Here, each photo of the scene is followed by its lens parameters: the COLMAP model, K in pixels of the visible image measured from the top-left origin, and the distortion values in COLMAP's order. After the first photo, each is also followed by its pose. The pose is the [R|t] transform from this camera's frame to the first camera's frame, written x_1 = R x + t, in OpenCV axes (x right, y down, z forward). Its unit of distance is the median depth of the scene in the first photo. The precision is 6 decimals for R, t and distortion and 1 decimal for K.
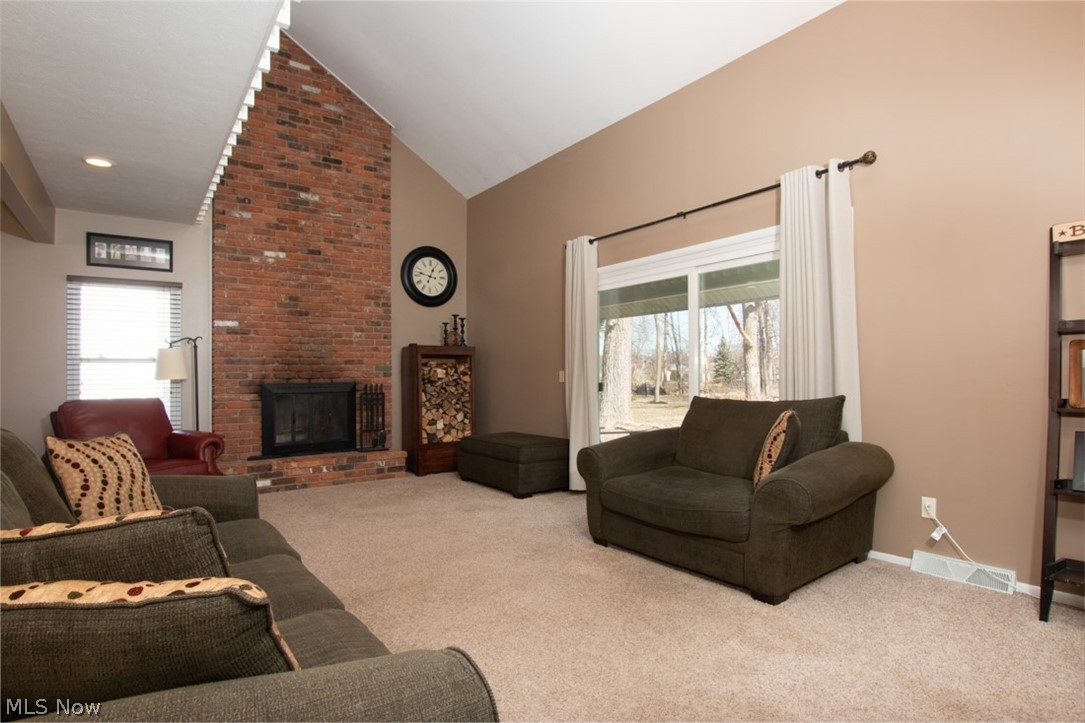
lens RADIAL K [[547.7, 0, 543.0], [0, 547.7, 369.5], [0, 0, 1]] dist [-0.026429, 0.000834]
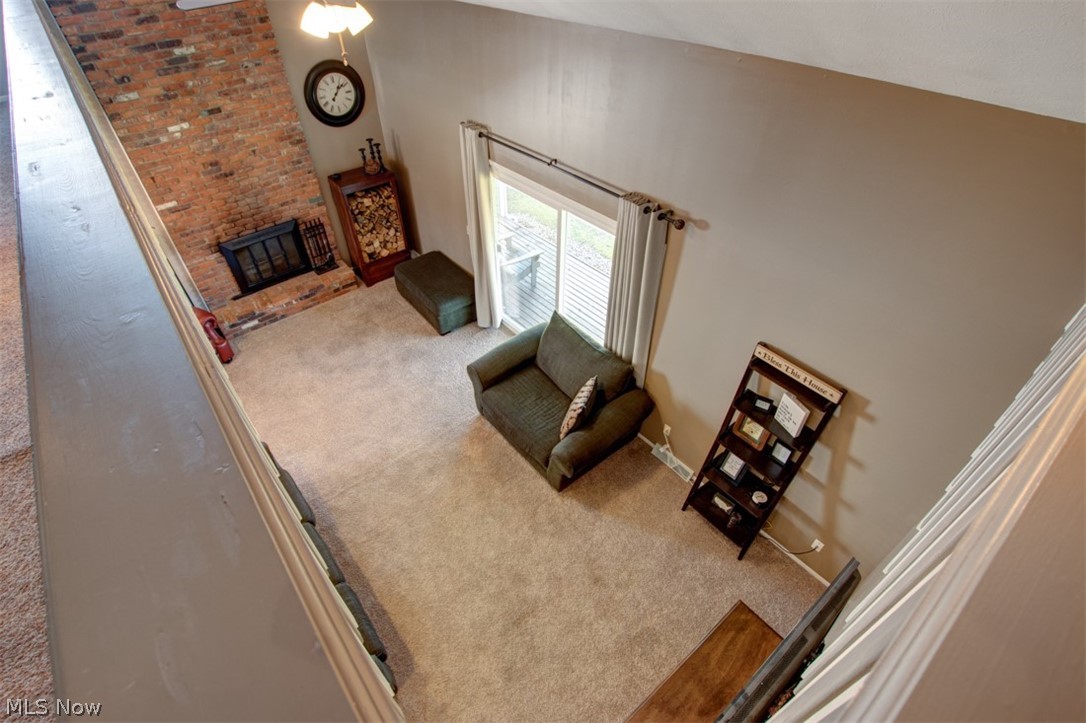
lens RADIAL K [[520.5, 0, 525.4], [0, 520.5, 363.8], [0, 0, 1]] dist [-0.022077, 0.000235]
pose [[0.999541, -0.029425, 0.007256, 0.133274], [0.016531, 0.730007, 0.683240, -0.520359], [-0.025402, -0.682806, 0.730158, -0.021679]]
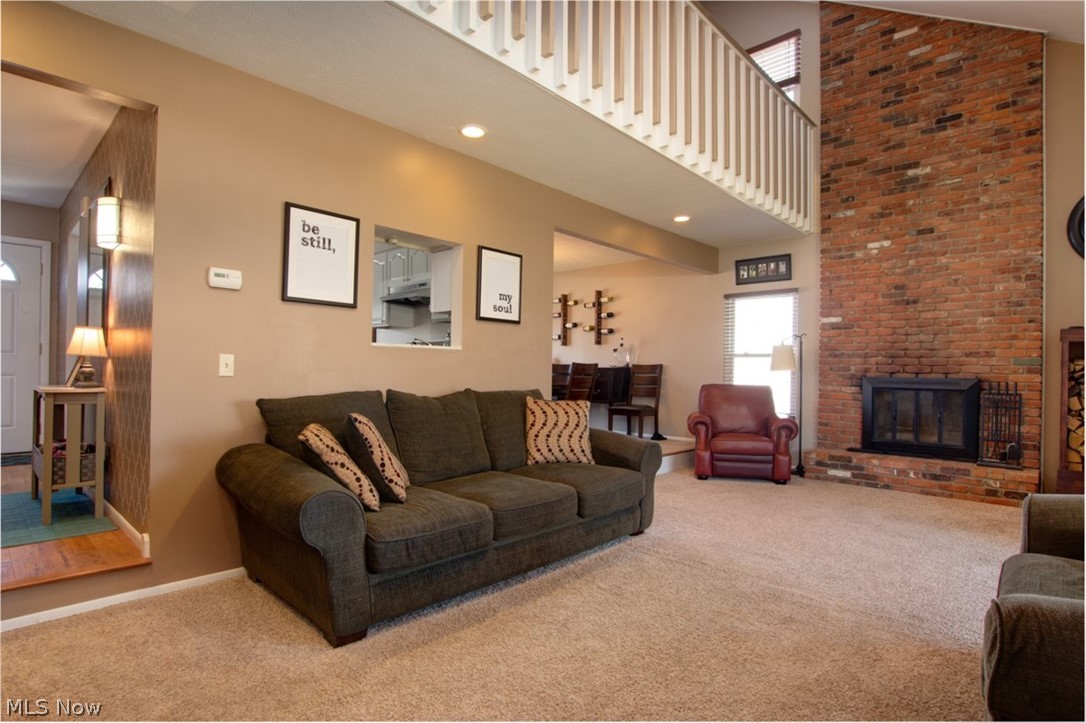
lens RADIAL K [[548.2, 0, 543.5], [0, 548.2, 369.5], [0, 0, 1]] dist [-0.026429, 0.000834]
pose [[0.175366, 0.014661, -0.984394, 0.349366], [-0.004051, 0.999891, 0.014170, 0.000289], [0.984495, 0.001503, 0.175407, 0.233518]]
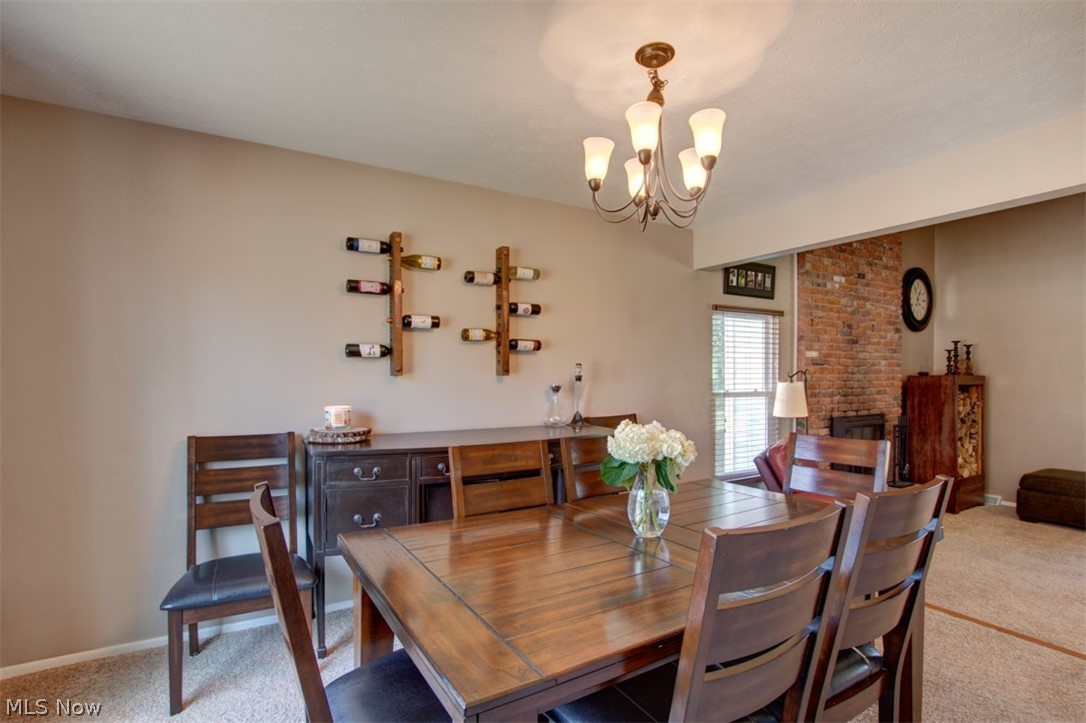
lens RADIAL K [[505.2, 0, 544.1], [0, 505.2, 368.7], [0, 0, 1]] dist [-0.047841, 0.011961]
pose [[0.992156, 0.018011, -0.123704, -0.867214], [-0.016880, 0.999806, 0.010186, -0.056057], [0.123863, -0.008018, 0.992267, 0.081570]]
